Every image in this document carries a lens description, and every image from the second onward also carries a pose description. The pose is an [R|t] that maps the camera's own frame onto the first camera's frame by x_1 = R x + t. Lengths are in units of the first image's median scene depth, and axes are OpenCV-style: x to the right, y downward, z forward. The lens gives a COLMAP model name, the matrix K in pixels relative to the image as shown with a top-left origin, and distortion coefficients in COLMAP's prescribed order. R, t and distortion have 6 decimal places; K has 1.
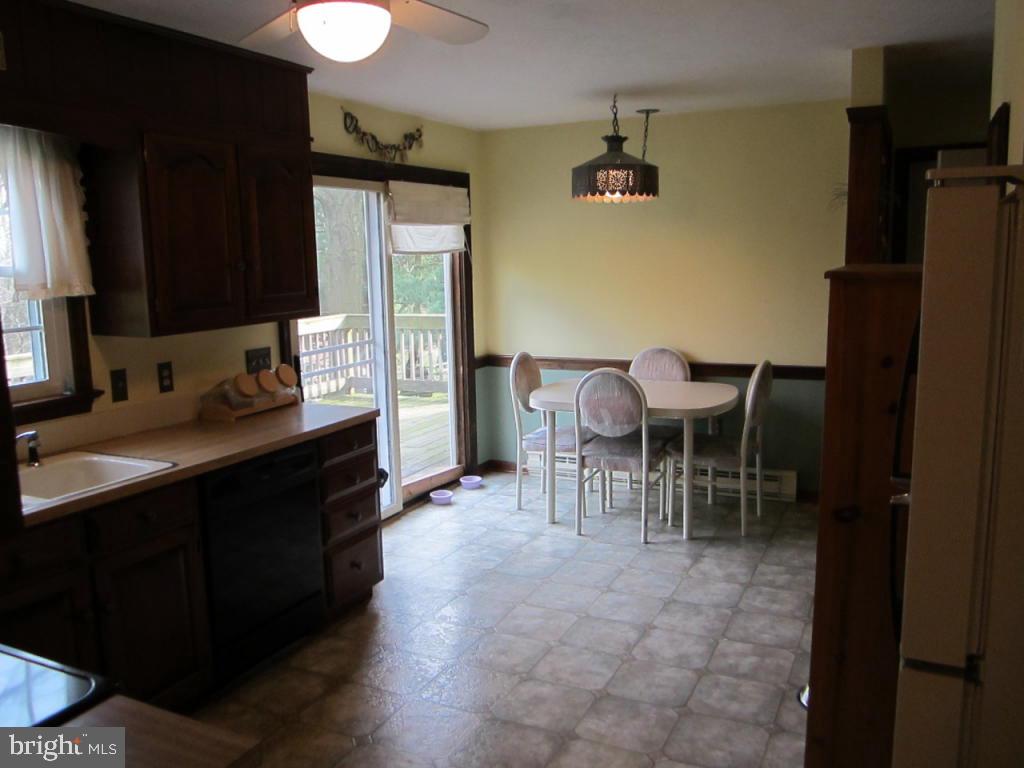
lens RADIAL K [[843.3, 0, 517.6], [0, 843.3, 382.4], [0, 0, 1]] dist [-0.032385, -0.004482]
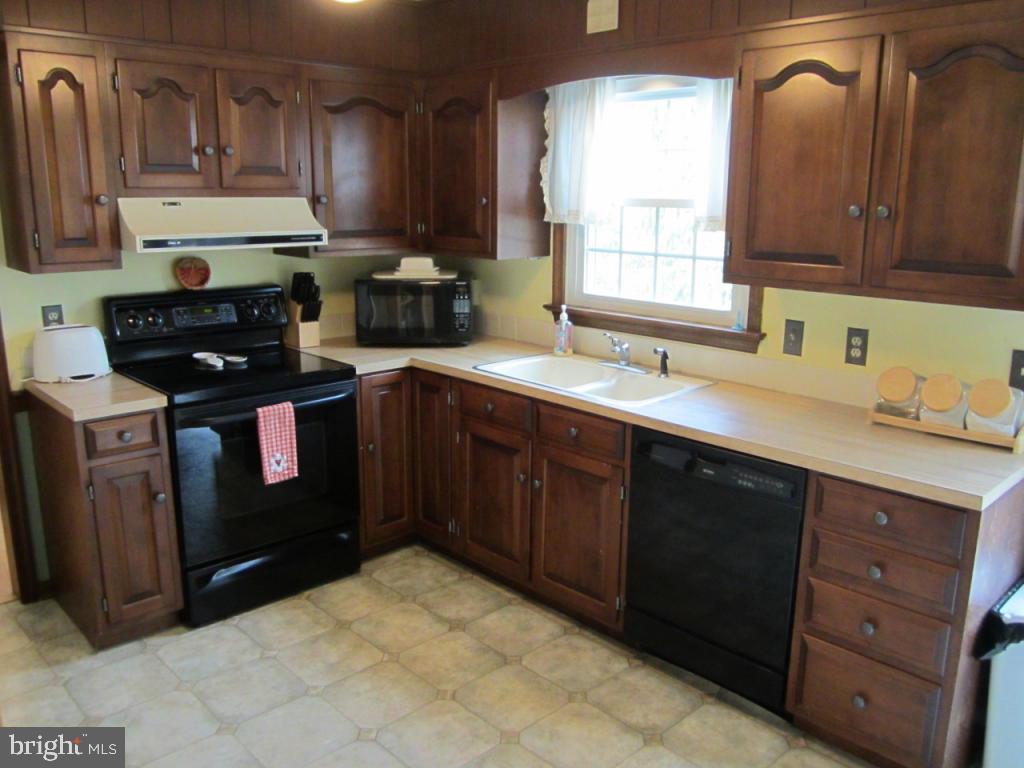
lens RADIAL K [[843.3, 0, 481.1], [0, 843.3, 386.7], [0, 0, 1]] dist [-0.032385, -0.004482]
pose [[-0.370529, 0.226703, -0.900730, 0.577766], [-0.146144, 0.943447, 0.297573, -0.201441], [0.917251, 0.241896, -0.316443, 1.196779]]
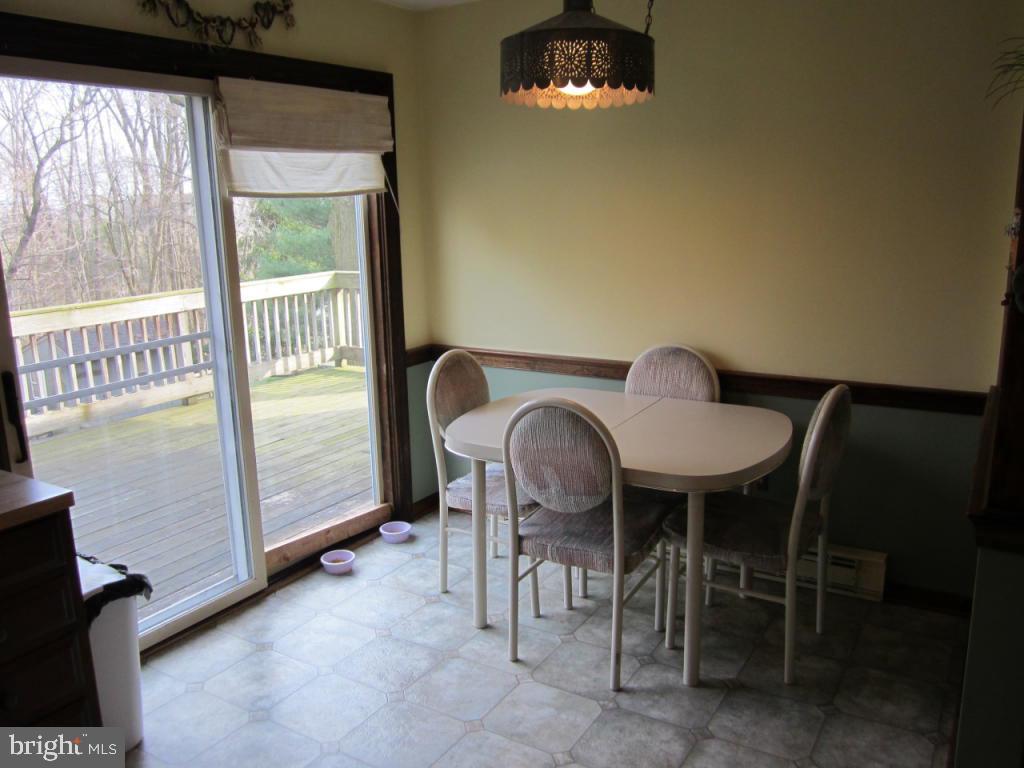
lens RADIAL K [[843.3, 0, 513.3], [0, 843.3, 385.4], [0, 0, 1]] dist [-0.032385, -0.004482]
pose [[0.994621, 0.023865, -0.100793, 0.123391], [-0.017152, 0.997609, 0.066950, -0.056914], [0.102150, -0.064861, 0.992652, 0.385048]]
